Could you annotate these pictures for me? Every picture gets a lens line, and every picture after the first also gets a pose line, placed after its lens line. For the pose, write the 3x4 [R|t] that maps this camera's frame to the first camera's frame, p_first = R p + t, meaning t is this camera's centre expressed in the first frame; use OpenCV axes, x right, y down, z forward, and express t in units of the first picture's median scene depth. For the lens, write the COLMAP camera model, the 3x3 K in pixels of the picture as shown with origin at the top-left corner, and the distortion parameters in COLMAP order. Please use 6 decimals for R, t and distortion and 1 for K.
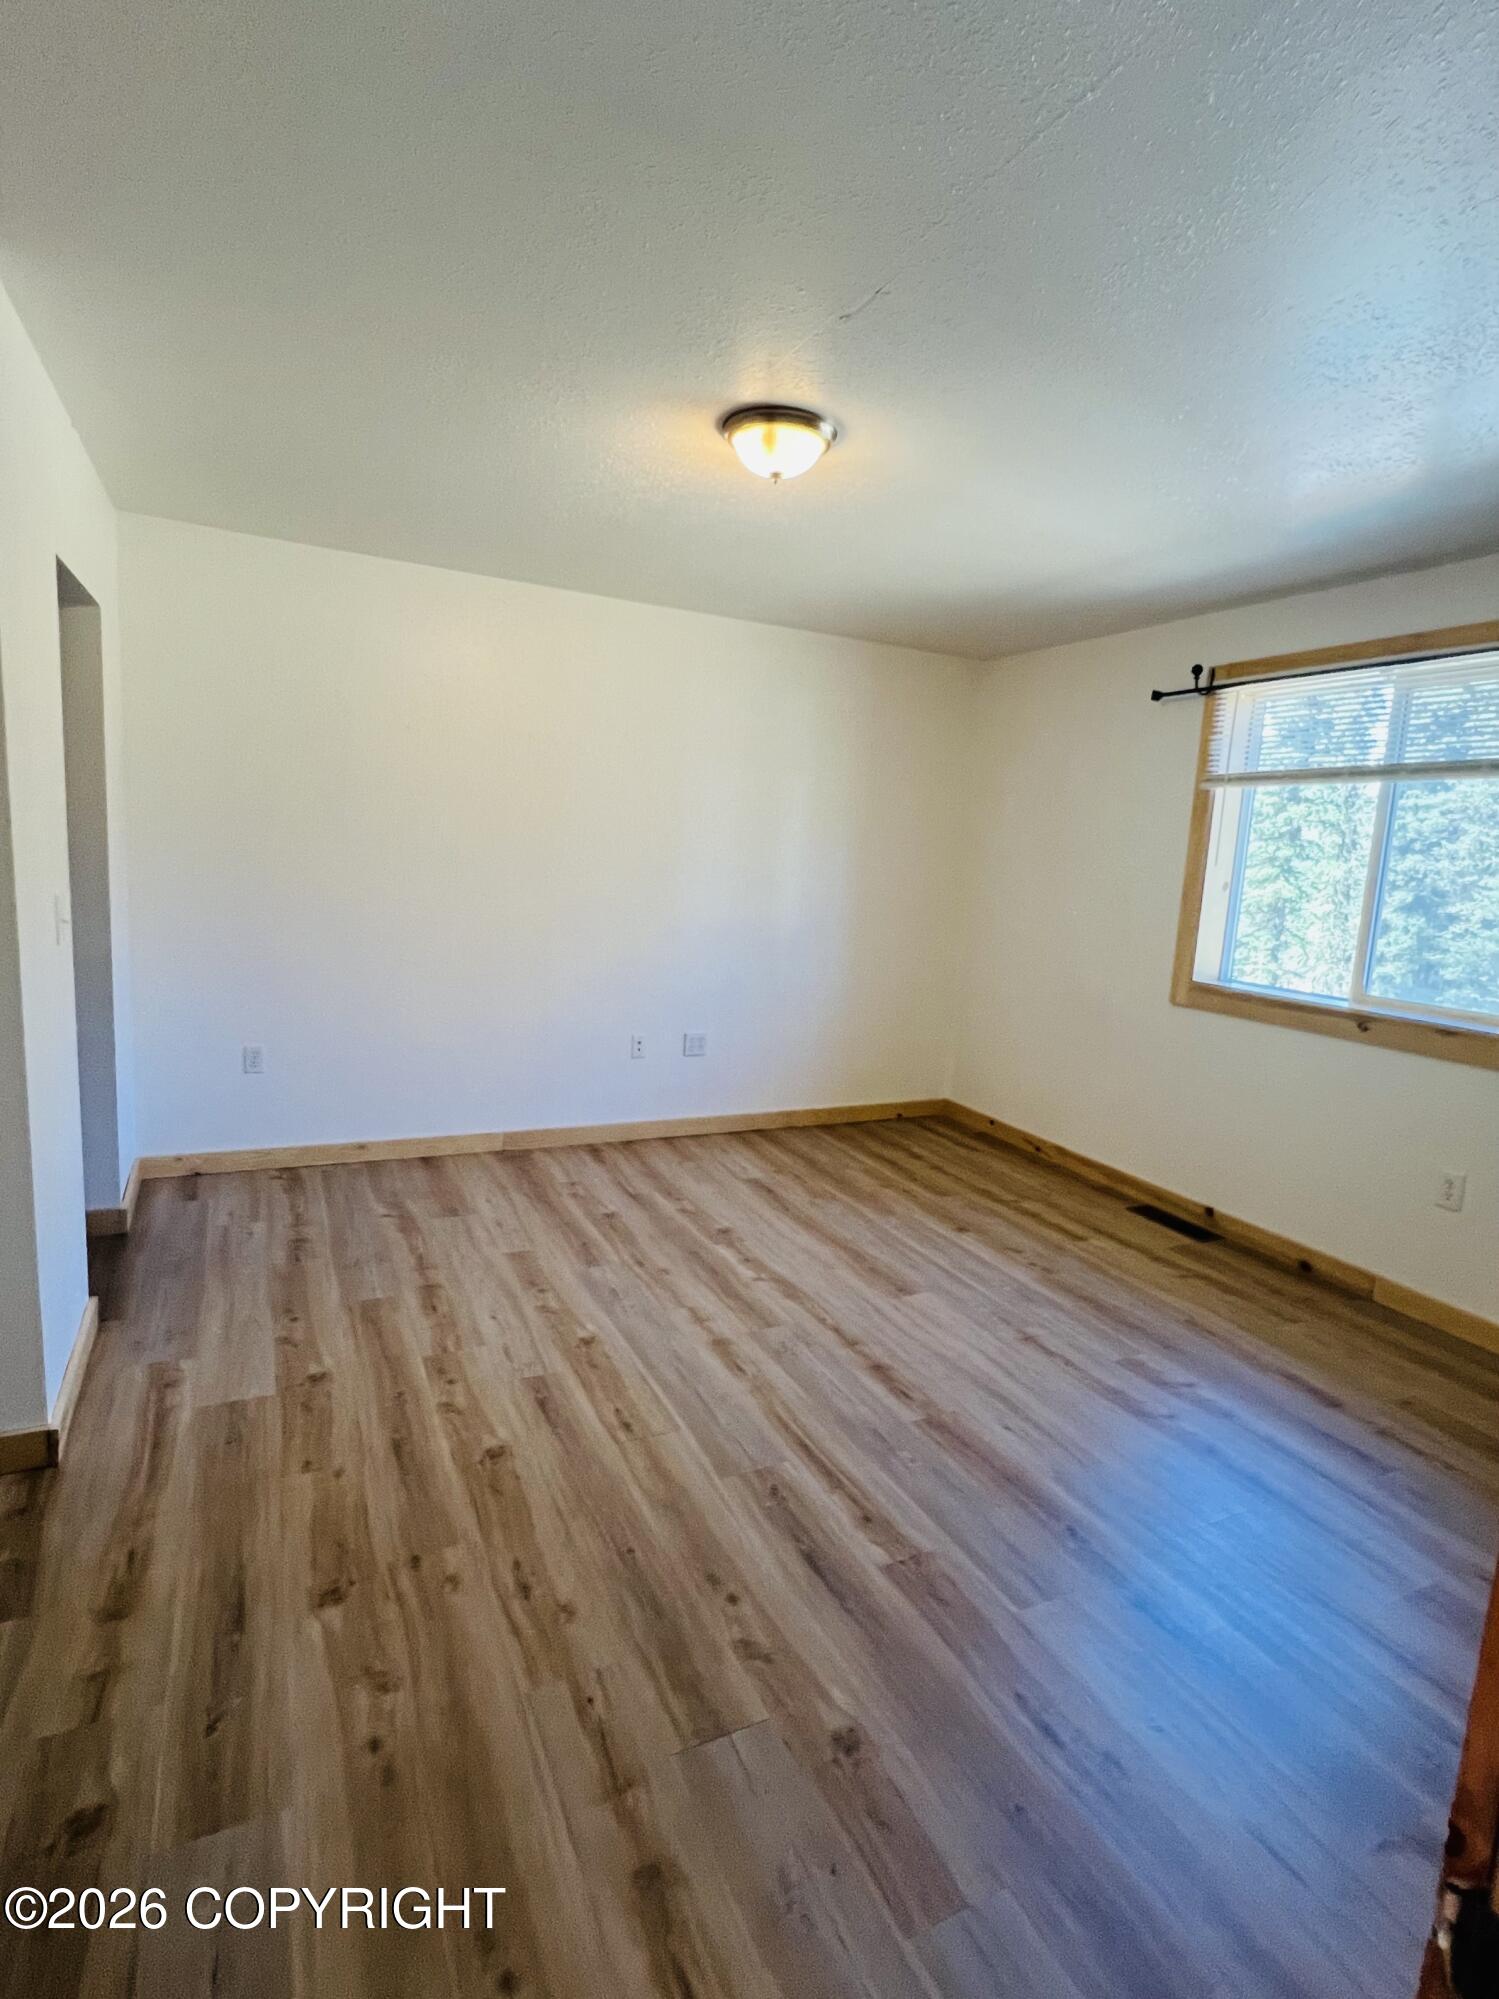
lens RADIAL K [[1017.9, 0, 748.6], [0, 1017.9, 1000.5], [0, 0, 1]] dist [-0.000630, 0.000451]
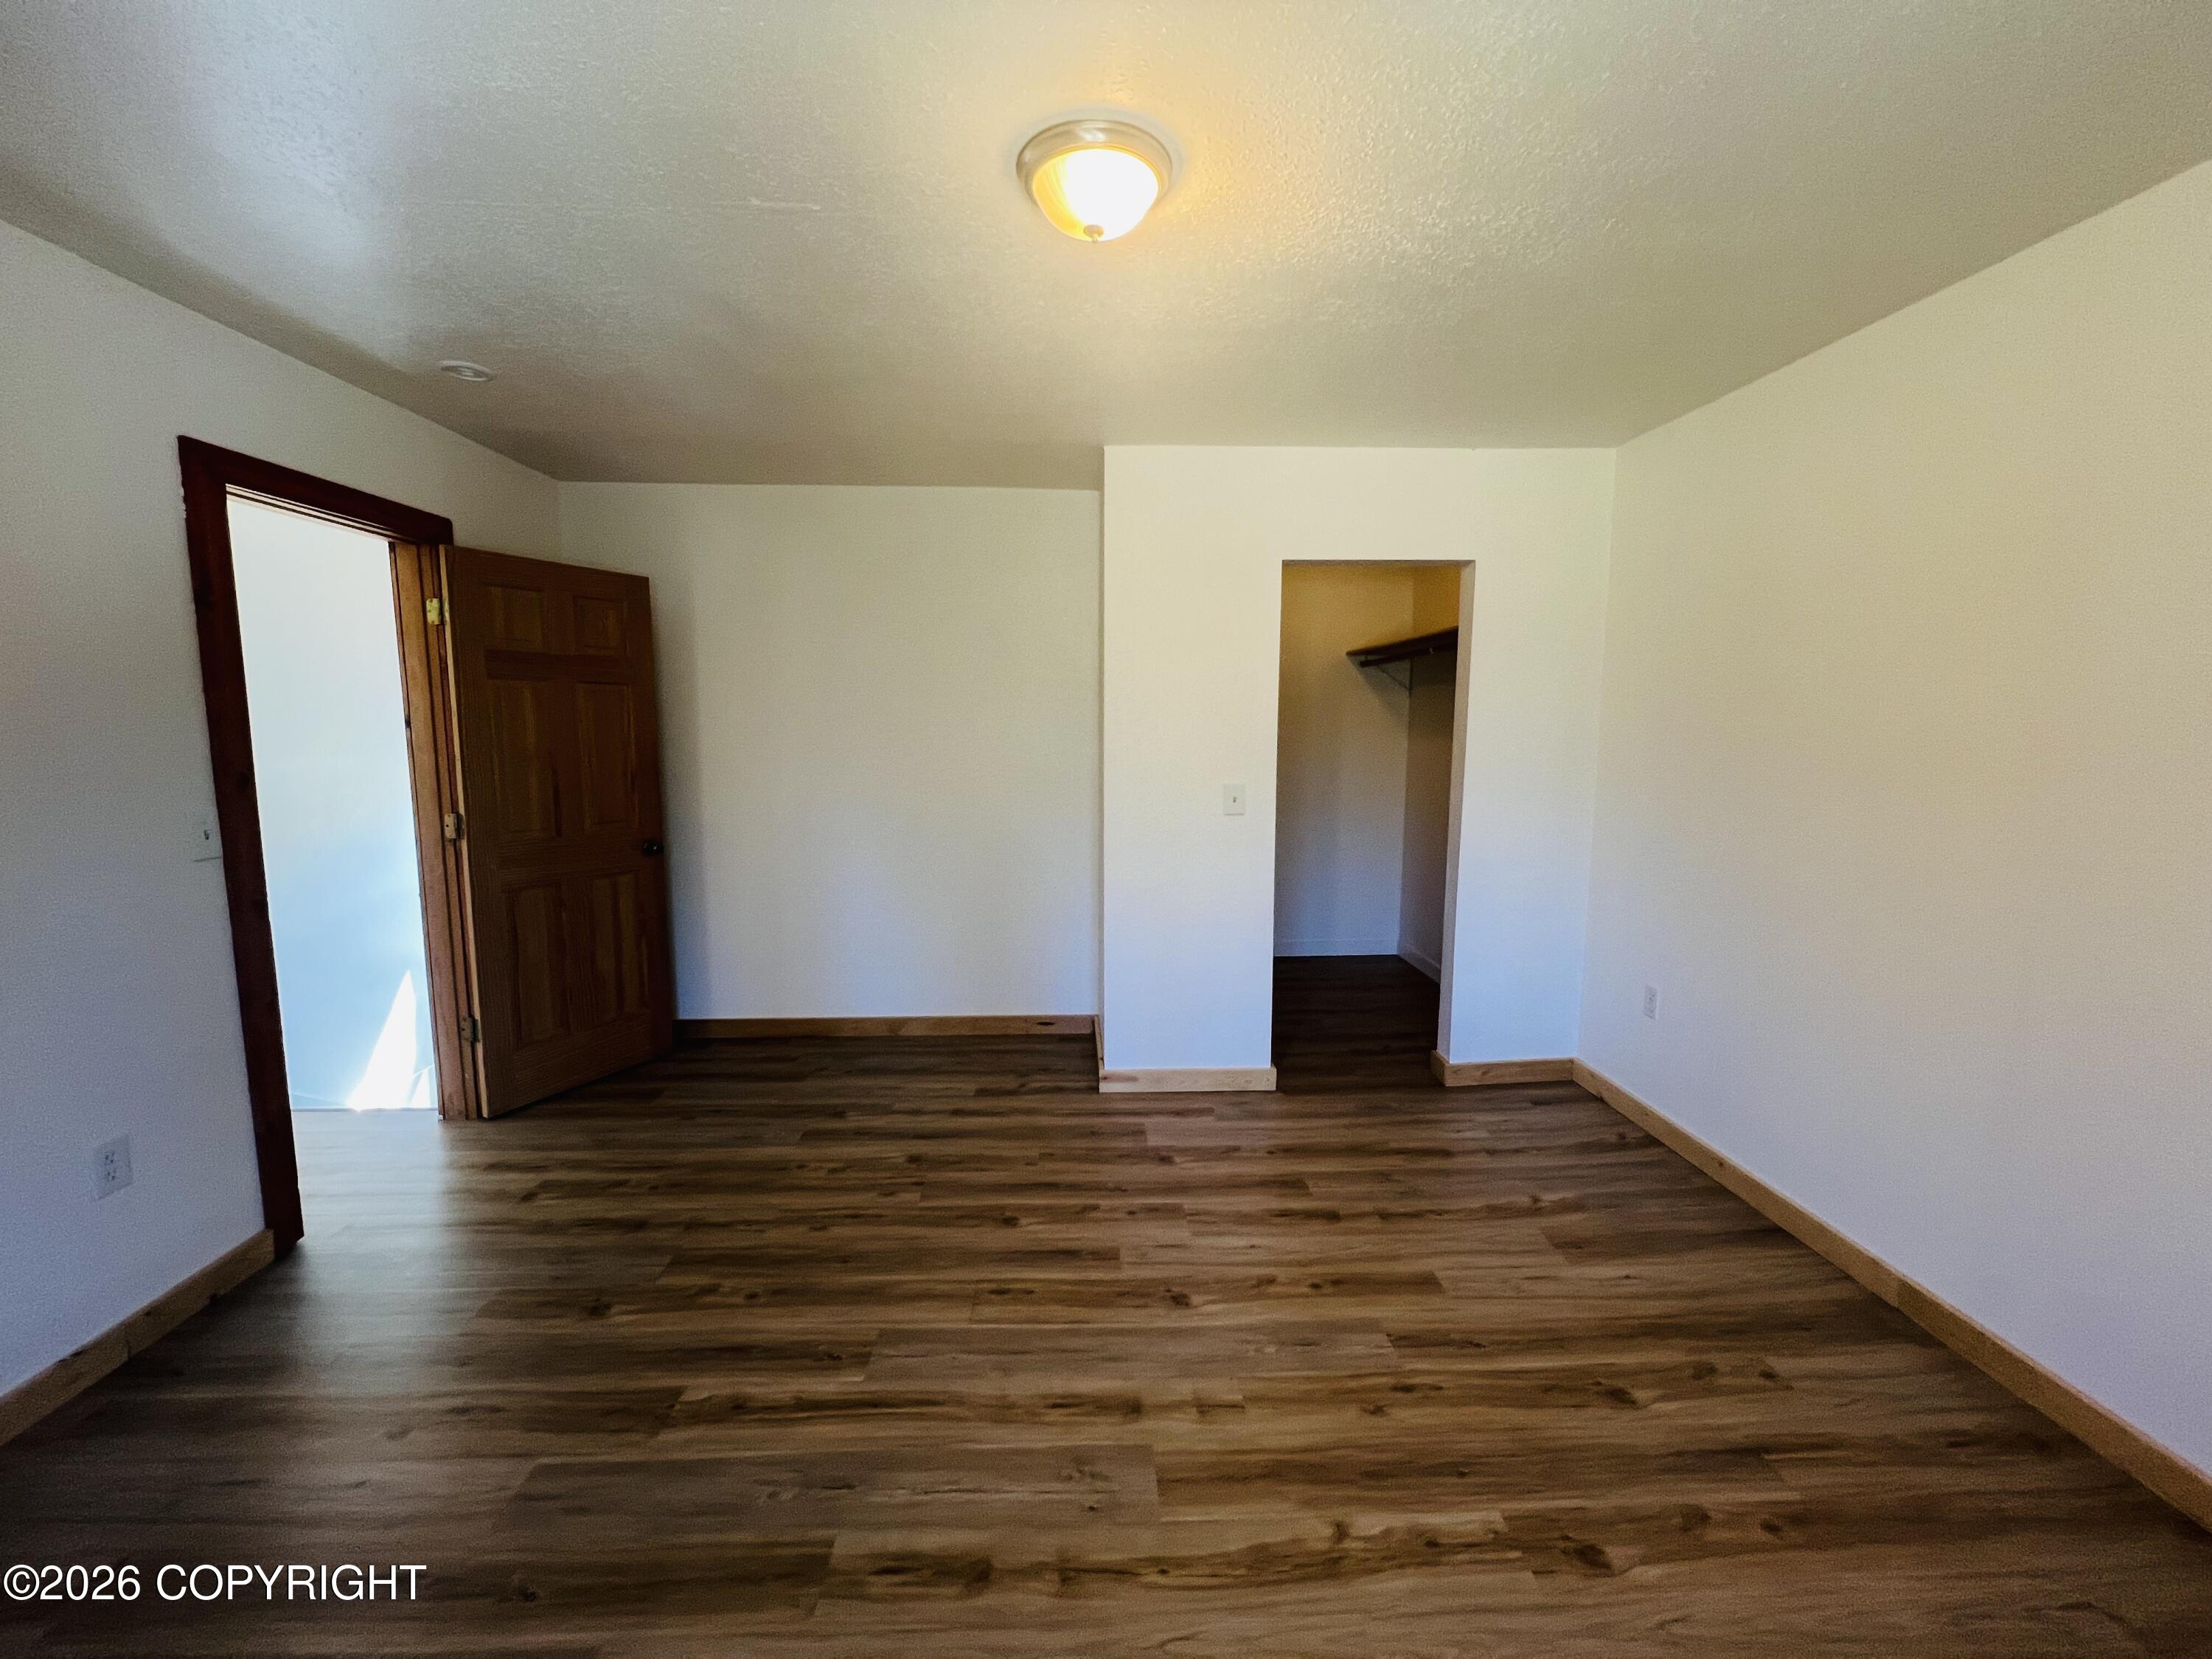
lens RADIAL K [[893.2, 0, 1112.7], [0, 893.2, 827.7], [0, 0, 1]] dist [0.000089, 0.000159]
pose [[-0.402763, 0.048859, -0.913999, 0.583969], [-0.162925, 0.978800, 0.124118, -0.159620], [0.900687, 0.198903, -0.386264, 1.238611]]
